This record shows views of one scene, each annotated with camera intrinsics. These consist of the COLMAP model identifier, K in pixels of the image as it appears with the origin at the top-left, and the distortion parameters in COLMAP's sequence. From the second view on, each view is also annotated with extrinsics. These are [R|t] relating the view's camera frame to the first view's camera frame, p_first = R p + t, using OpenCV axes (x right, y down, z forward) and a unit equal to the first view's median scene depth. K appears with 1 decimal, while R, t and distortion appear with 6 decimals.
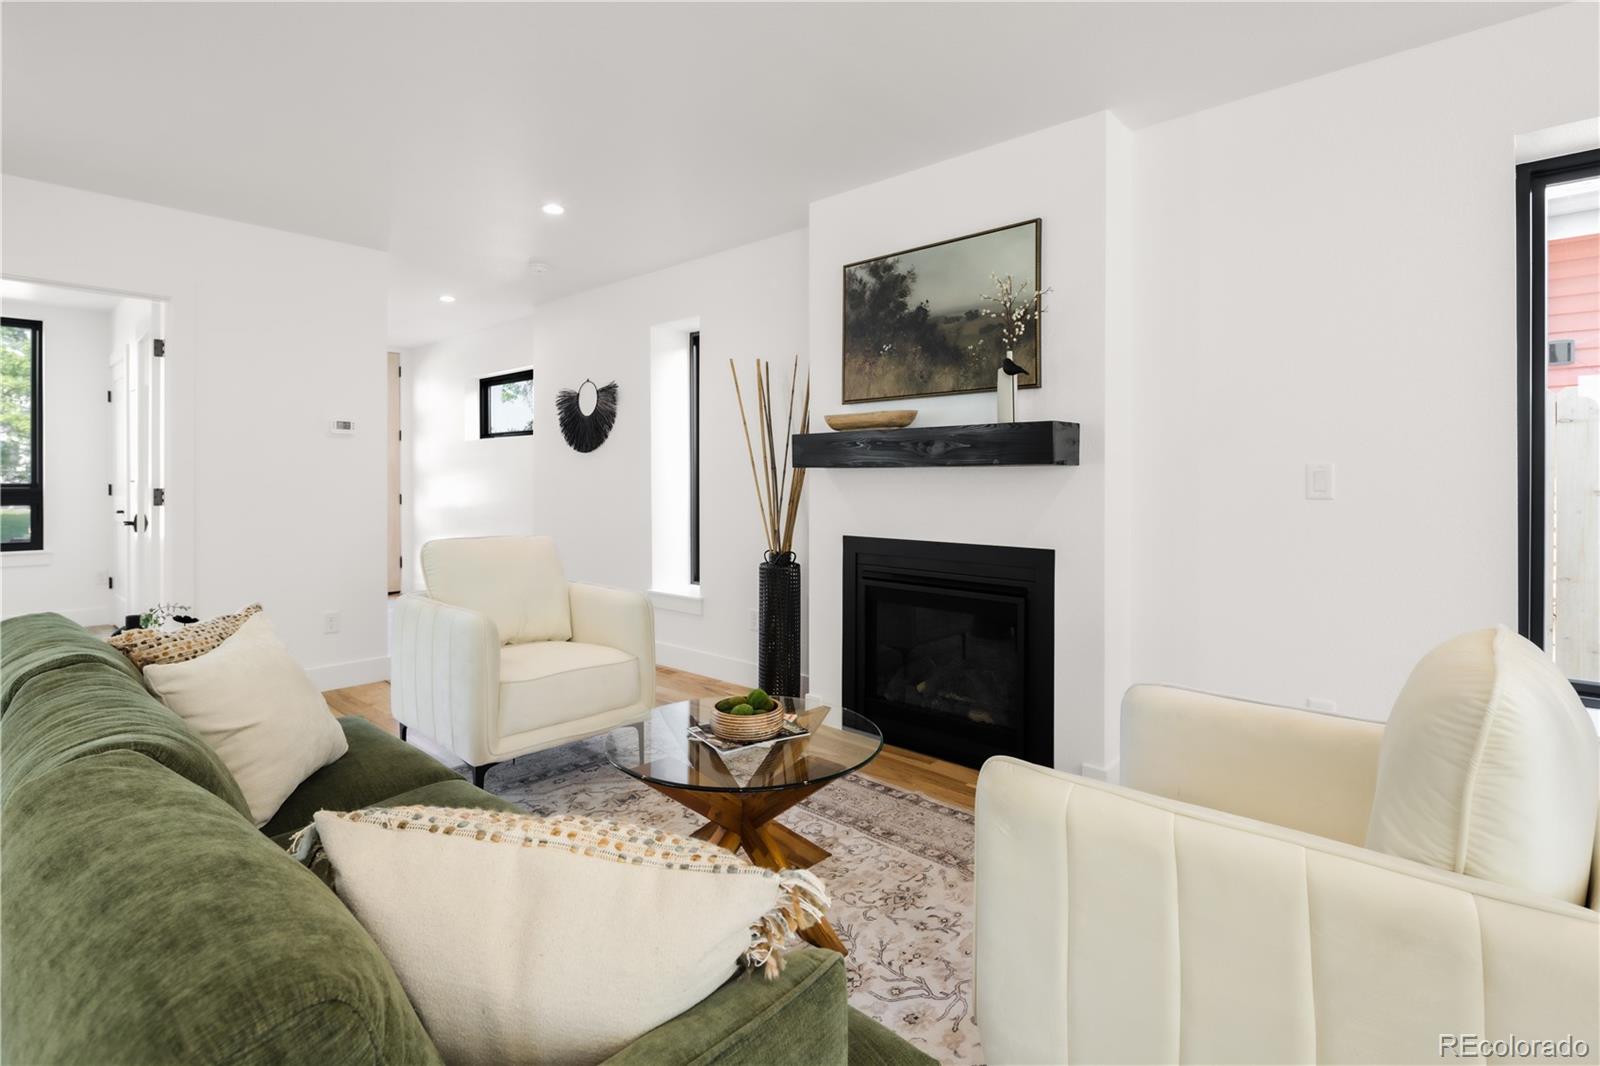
lens RADIAL K [[771.8, 0, 799.6], [0, 771.8, 482.9], [0, 0, 1]] dist [0.000294, -0.000052]
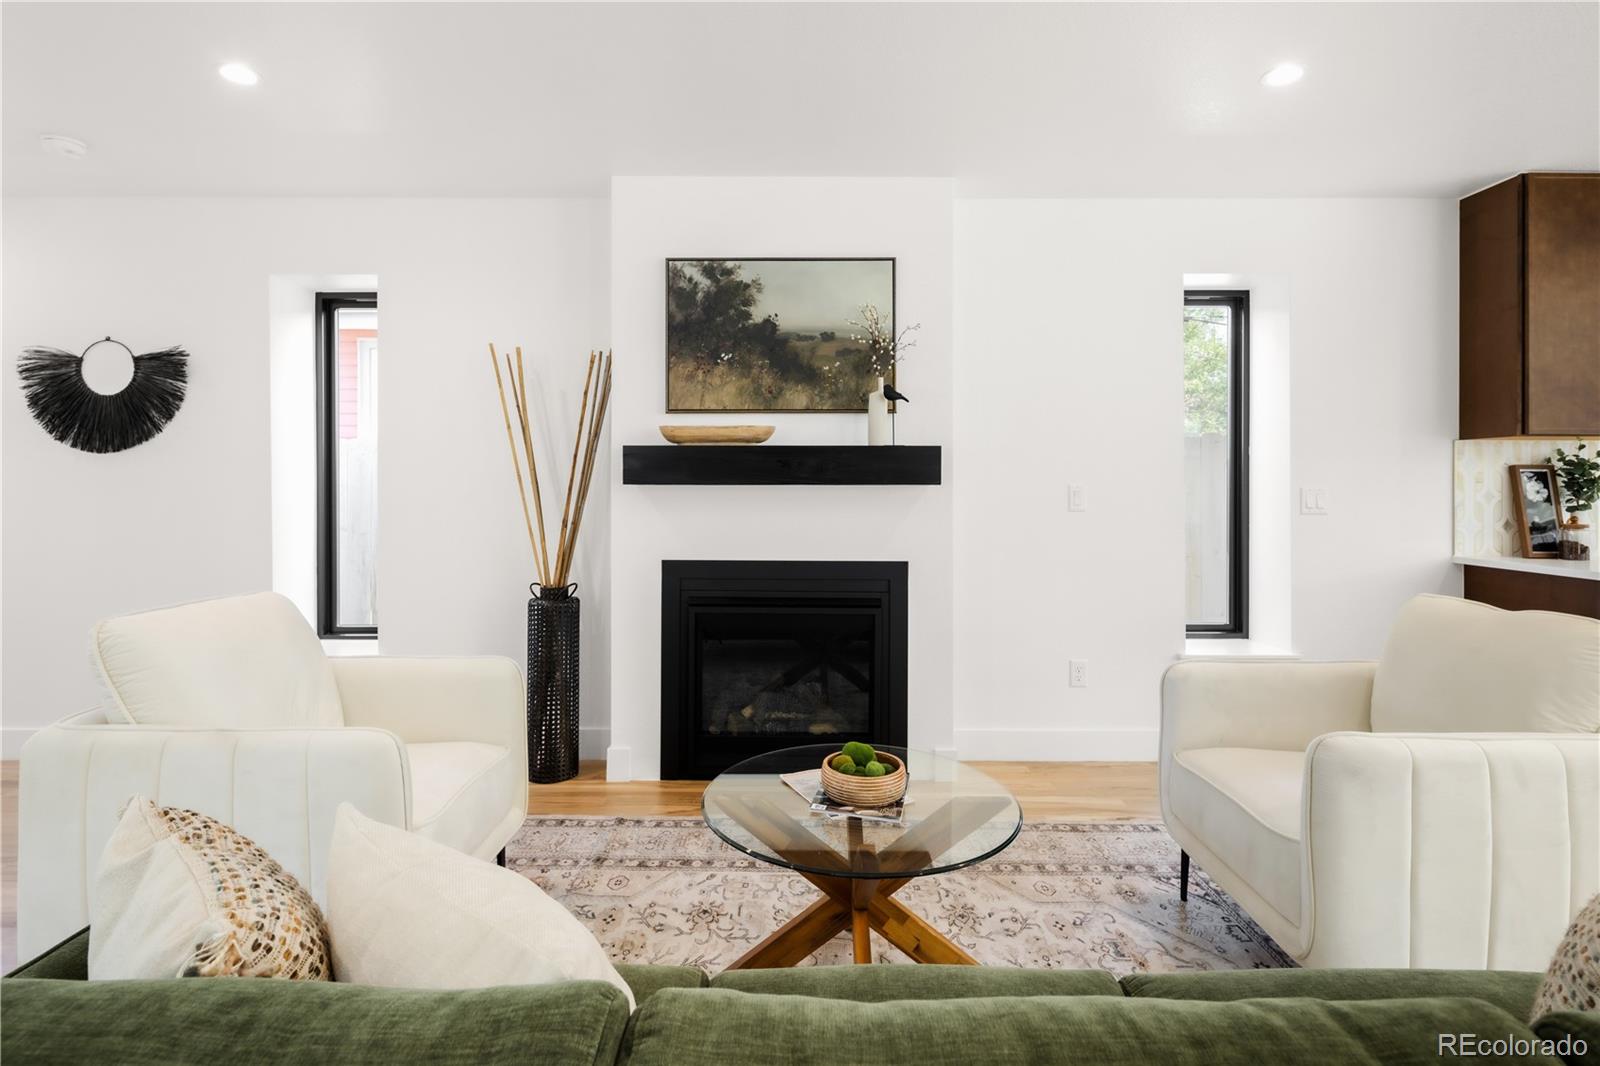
lens RADIAL K [[761.6, 0, 799.3], [0, 761.6, 489.4], [0, 0, 1]] dist [0.001330, -0.000216]
pose [[0.740017, -0.001521, 0.672586, -0.447090], [0.001933, 0.999998, 0.000135, -0.014388], [-0.672585, 0.001200, 0.740019, 0.258987]]
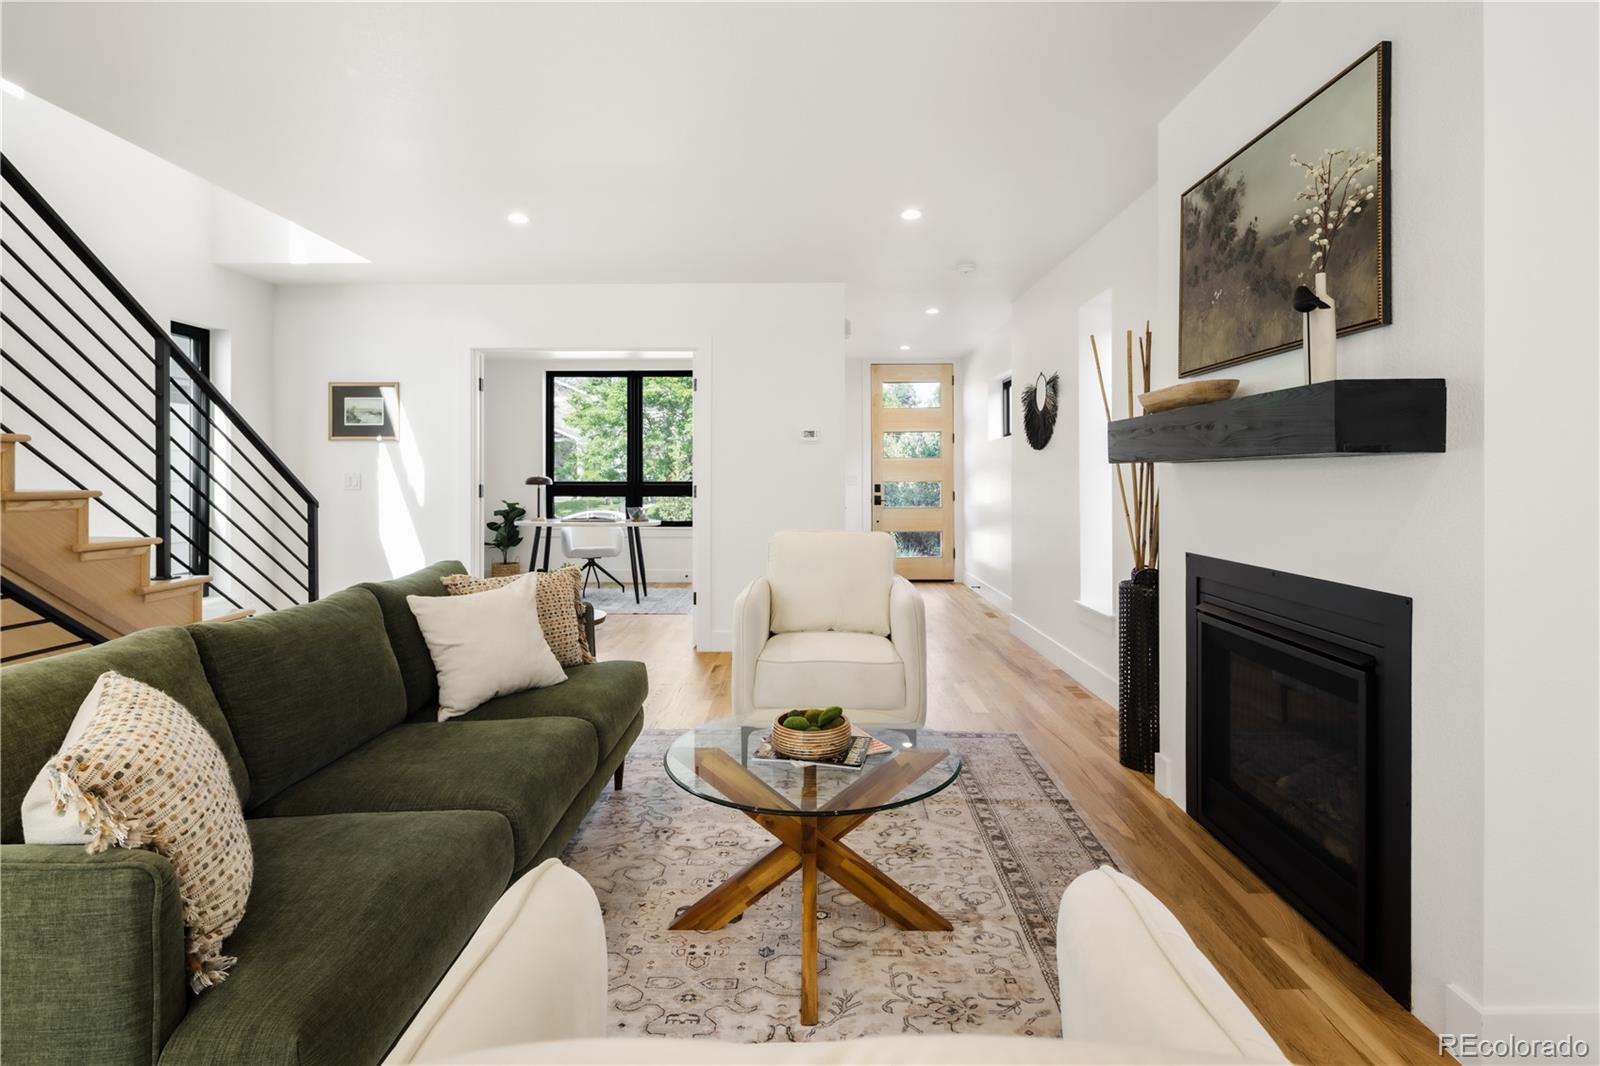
lens RADIAL K [[783.4, 0, 800.5], [0, 783.4, 476.6], [0, 0, 1]] dist [0.000558, -0.000089]
pose [[0.664338, -0.003560, -0.747424, 0.403799], [-0.000188, 0.999988, -0.004930, -0.001917], [0.747432, 0.003416, 0.664329, 0.225836]]
